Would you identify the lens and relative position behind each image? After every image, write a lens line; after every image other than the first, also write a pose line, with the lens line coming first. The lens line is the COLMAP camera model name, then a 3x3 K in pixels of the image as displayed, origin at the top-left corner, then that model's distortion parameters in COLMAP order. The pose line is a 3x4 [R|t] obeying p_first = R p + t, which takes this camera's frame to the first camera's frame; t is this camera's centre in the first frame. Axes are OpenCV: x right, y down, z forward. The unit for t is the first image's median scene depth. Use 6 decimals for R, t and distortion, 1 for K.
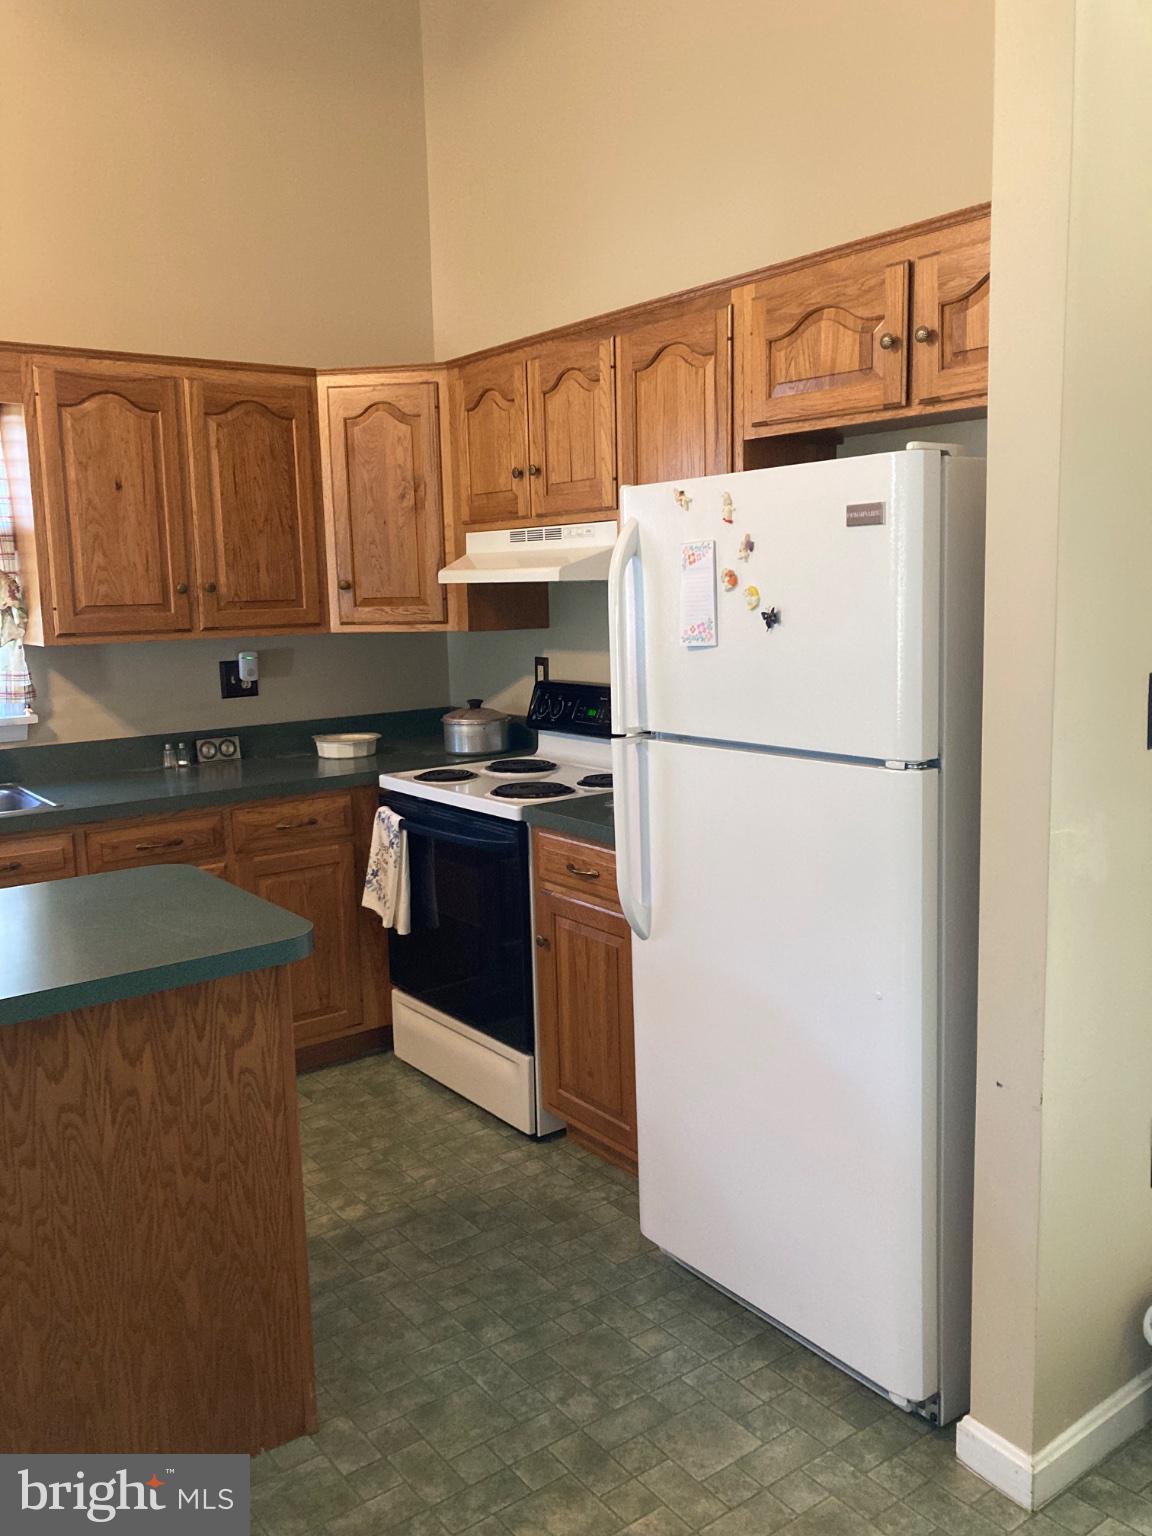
lens RADIAL K [[1246.4, 0, 576.7], [0, 1246.4, 764.7], [0, 0, 1]] dist [-0.002534, 0.027037]
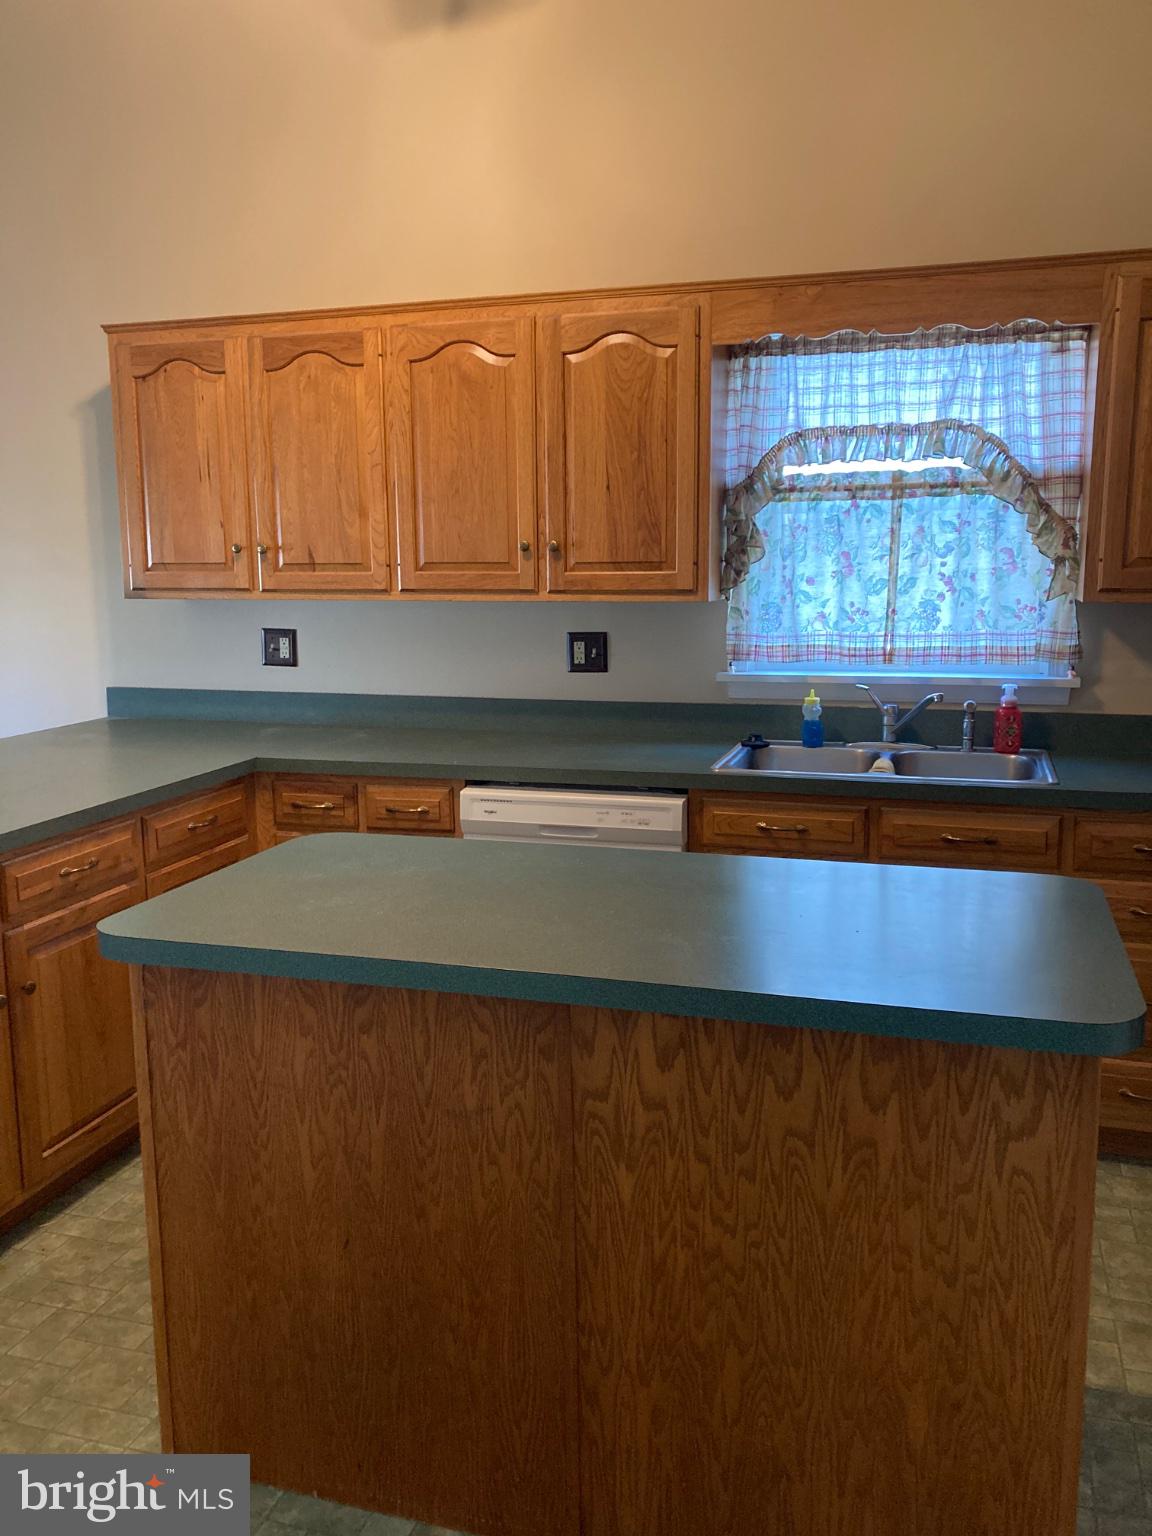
lens RADIAL K [[1246.4, 0, 577.3], [0, 1246.4, 769.1], [0, 0, 1]] dist [-0.002534, 0.027037]
pose [[0.592550, 0.154925, -0.790495, 0.136009], [-0.125608, 0.987098, 0.099301, -0.037050], [0.795680, 0.040452, 0.604365, 0.329655]]
